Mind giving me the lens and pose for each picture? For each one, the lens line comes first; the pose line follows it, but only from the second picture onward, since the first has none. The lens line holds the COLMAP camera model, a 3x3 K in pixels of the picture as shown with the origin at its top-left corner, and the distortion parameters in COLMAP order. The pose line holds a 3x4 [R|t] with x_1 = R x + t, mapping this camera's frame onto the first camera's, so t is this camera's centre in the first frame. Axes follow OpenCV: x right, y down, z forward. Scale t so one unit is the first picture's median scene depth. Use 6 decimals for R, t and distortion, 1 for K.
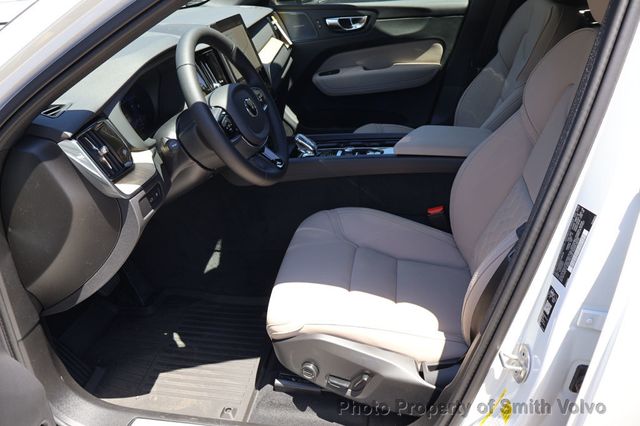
lens RADIAL K [[546.5, 0, 320.0], [0, 546.5, 213.0], [0, 0, 1]] dist [-0.006572, -0.003305]
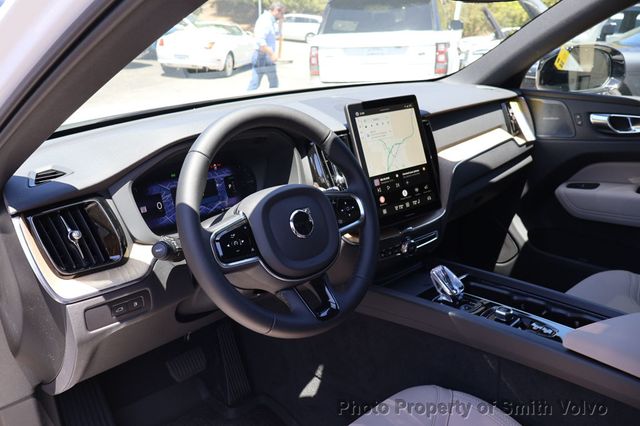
lens RADIAL K [[535.6, 0, 320.0], [0, 535.6, 213.0], [0, 0, 1]] dist [0.005272, 0.004875]
pose [[0.796086, 0.223368, -0.562454, 0.154167], [-0.288495, 0.957065, -0.028249, -0.106620], [0.531994, 0.184754, 0.826346, 0.246432]]
